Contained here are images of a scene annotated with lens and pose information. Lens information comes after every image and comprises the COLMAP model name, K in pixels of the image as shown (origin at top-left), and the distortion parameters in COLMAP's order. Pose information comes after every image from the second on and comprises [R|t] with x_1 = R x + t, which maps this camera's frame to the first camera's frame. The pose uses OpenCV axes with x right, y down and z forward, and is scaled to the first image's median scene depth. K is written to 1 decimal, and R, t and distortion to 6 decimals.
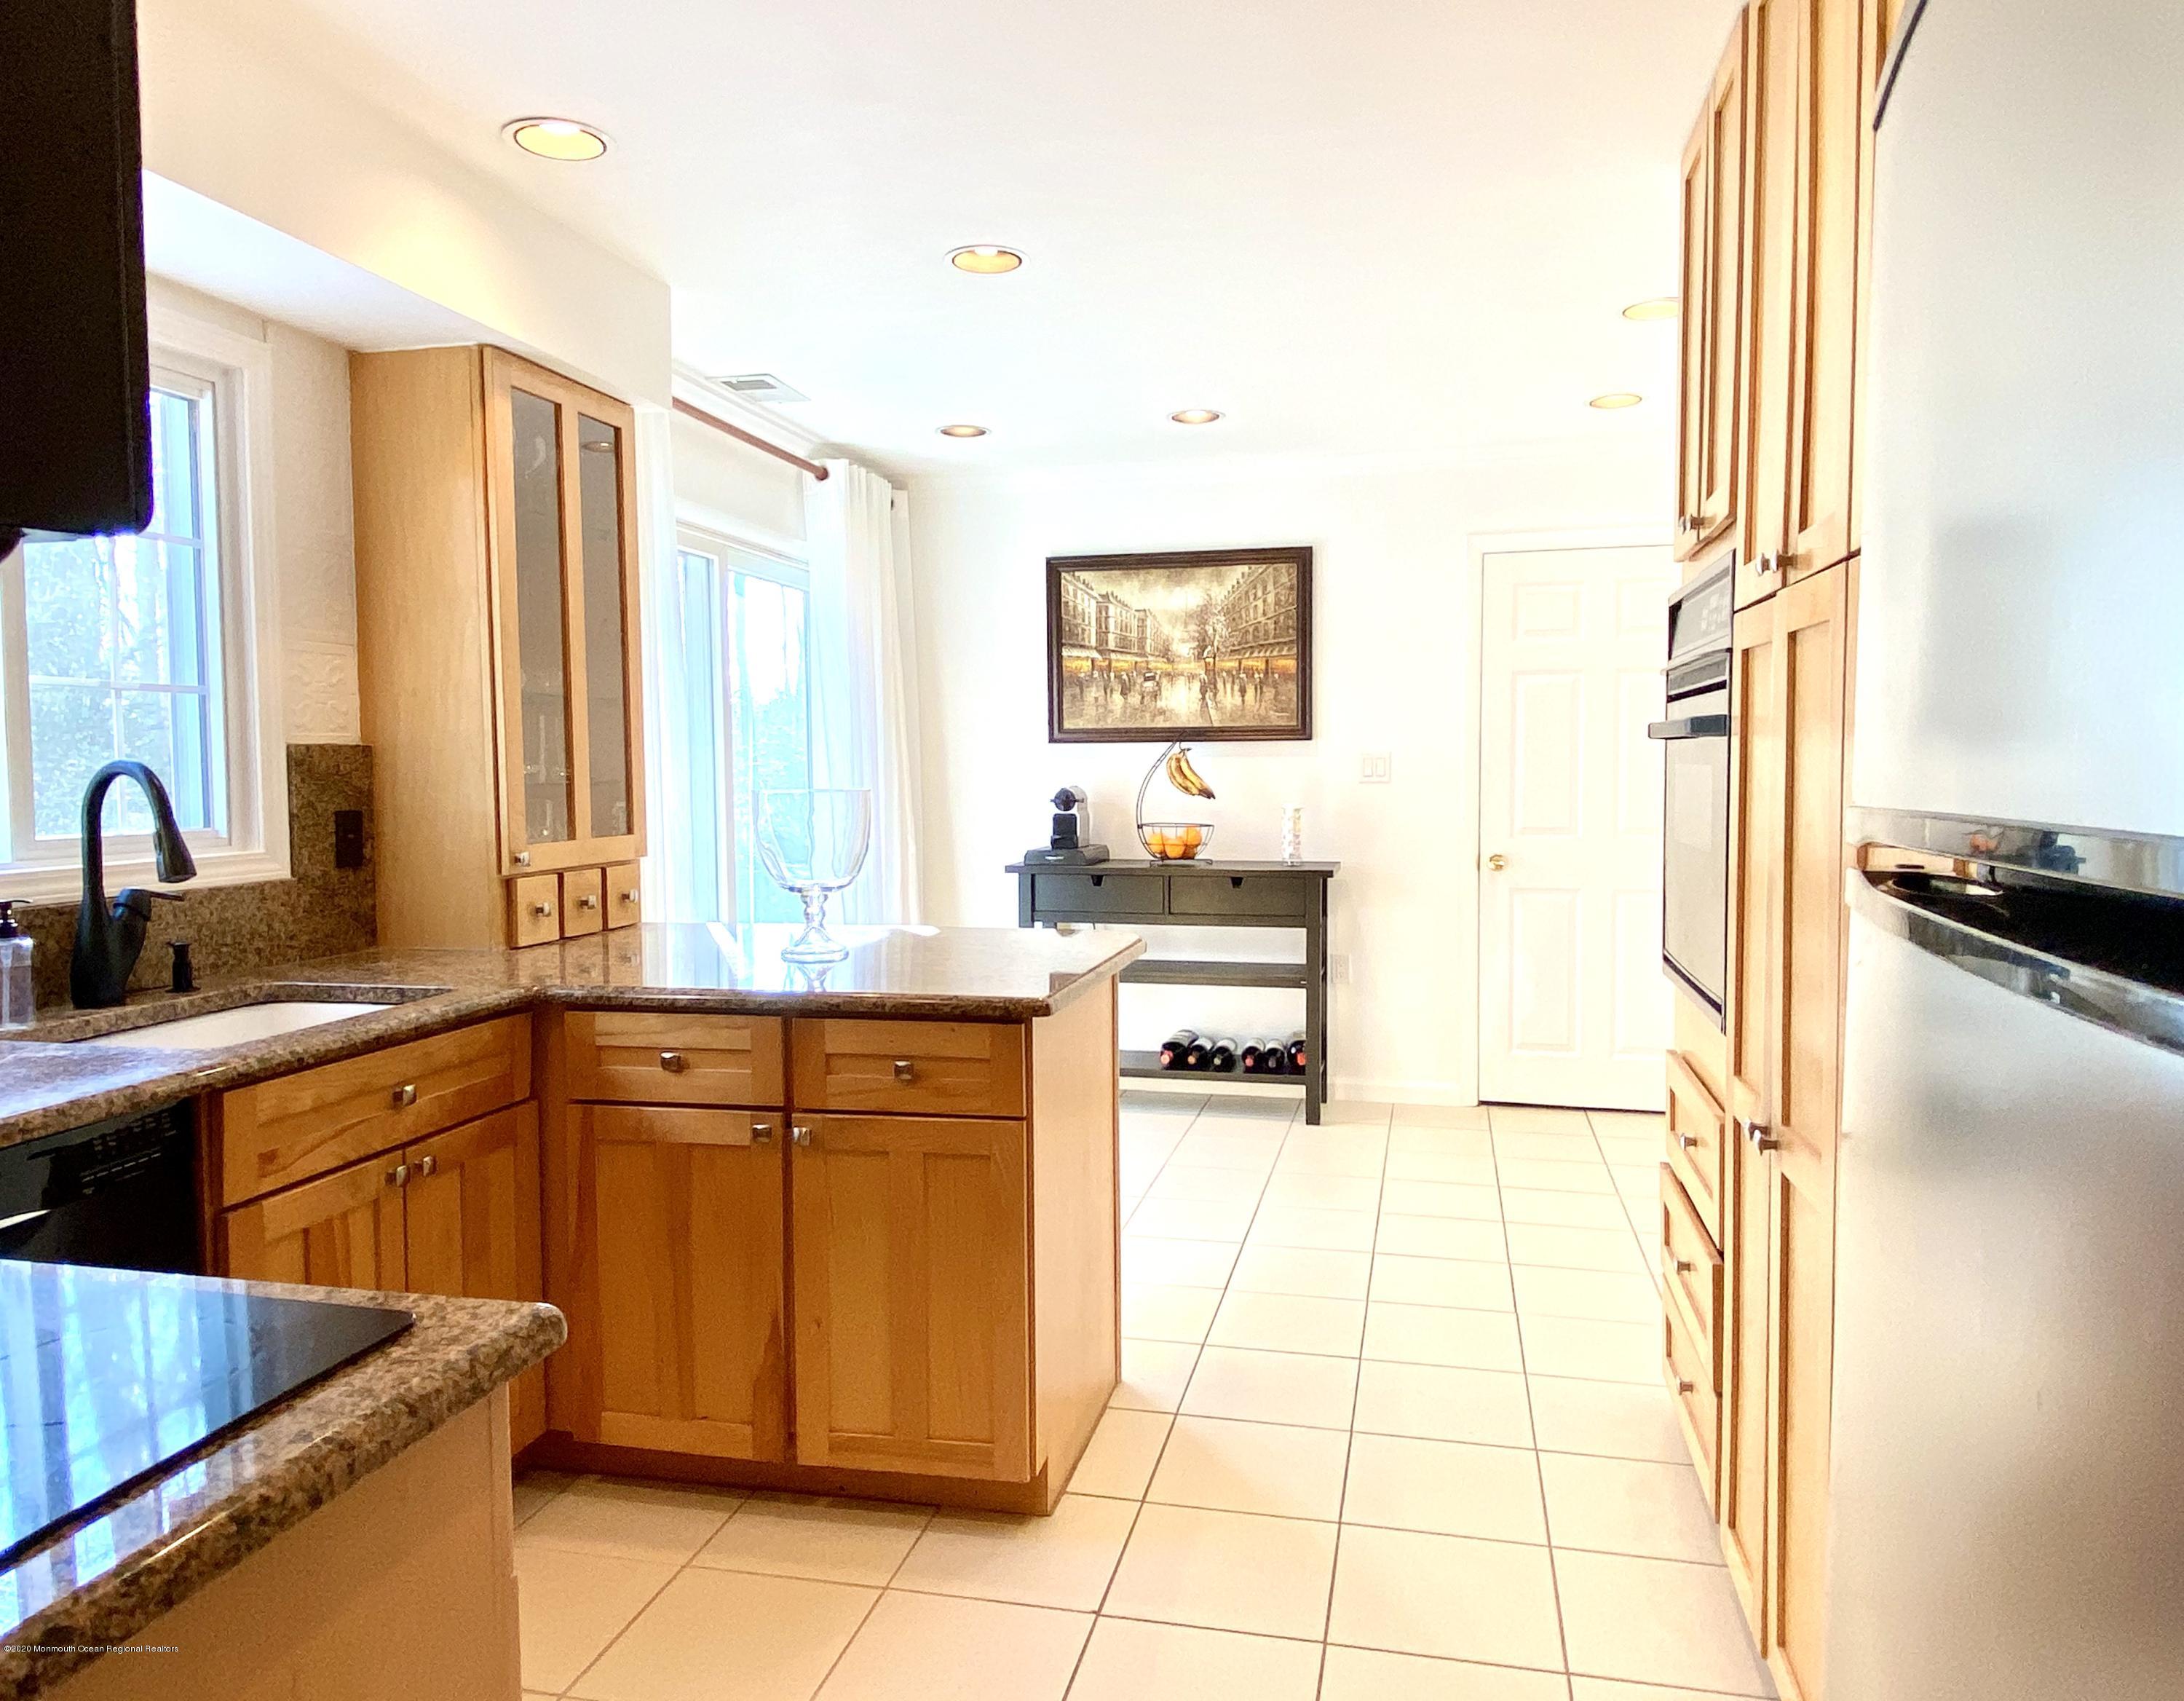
lens RADIAL K [[1459.3, 0, 1098.1], [0, 1459.3, 814.9], [0, 0, 1]] dist [0.210197, -0.275398]
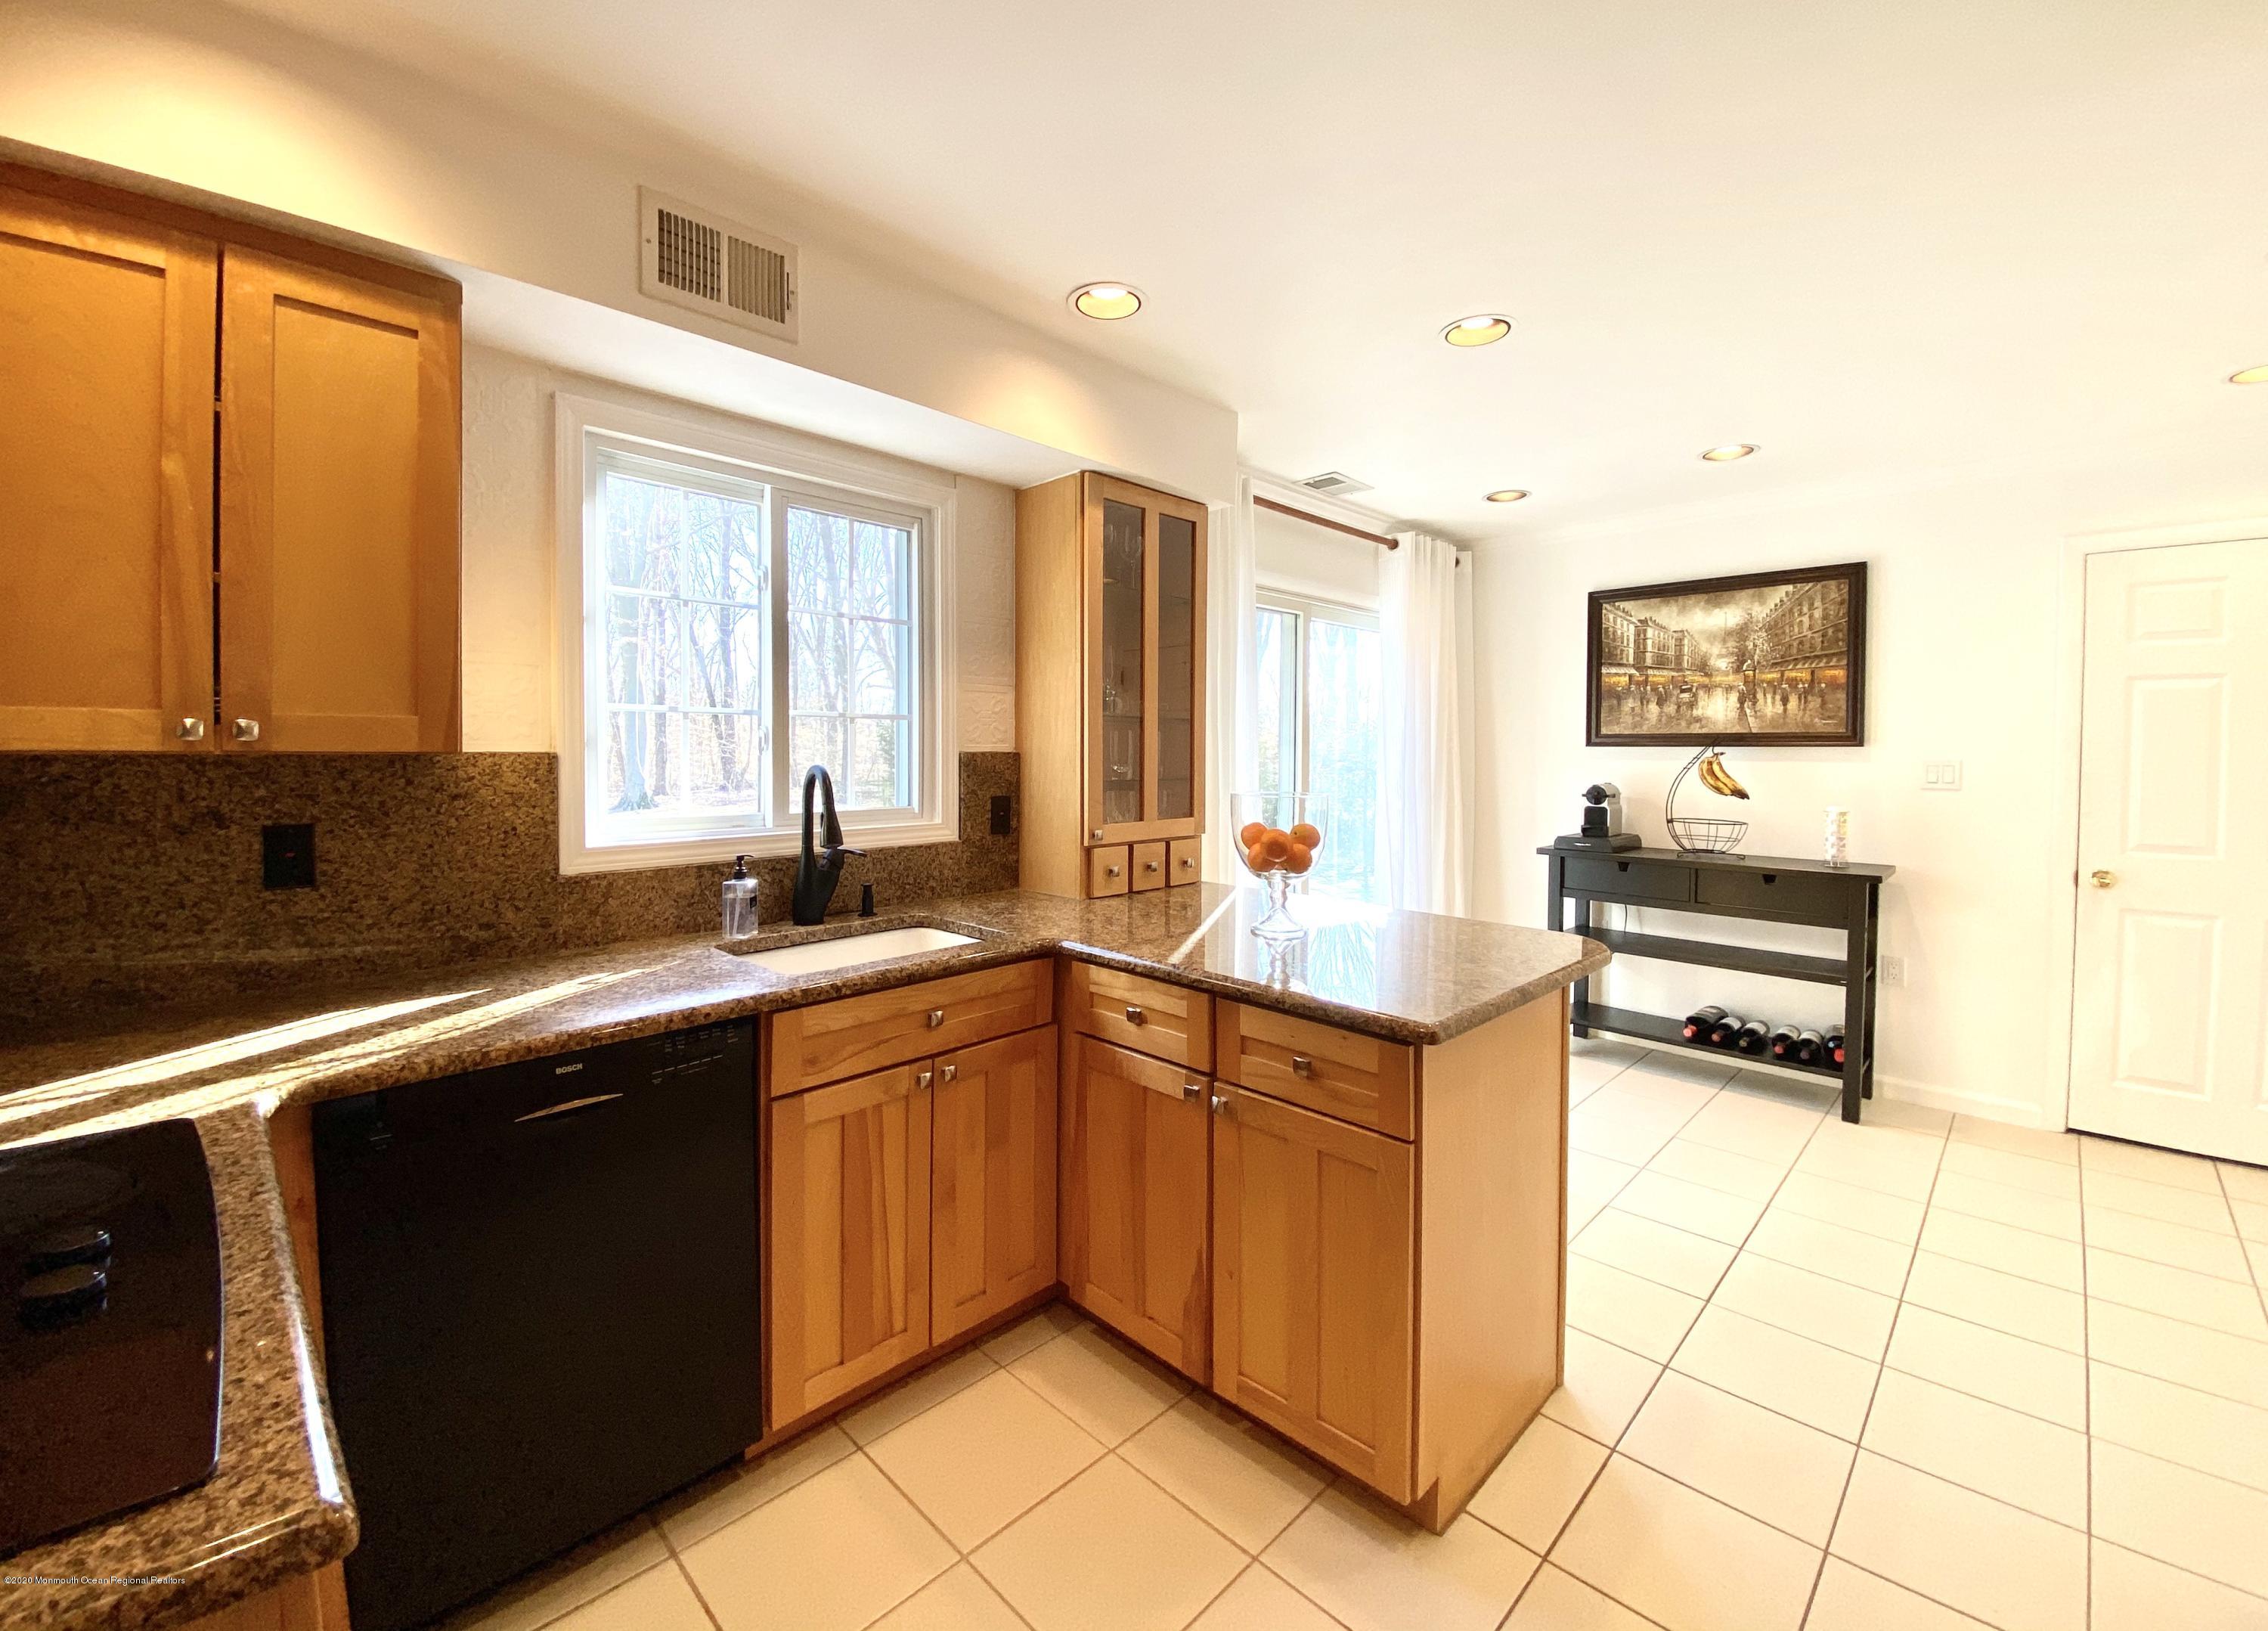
lens RADIAL K [[922.0, 0, 1134.4], [0, 922.0, 762.2], [0, 0, 1]] dist [0.031687, -0.022160]
pose [[0.851508, 0.018777, -0.524005, 0.054739], [-0.029539, 0.999489, -0.012186, -0.017291], [0.523509, 0.025855, 0.851628, 0.175025]]
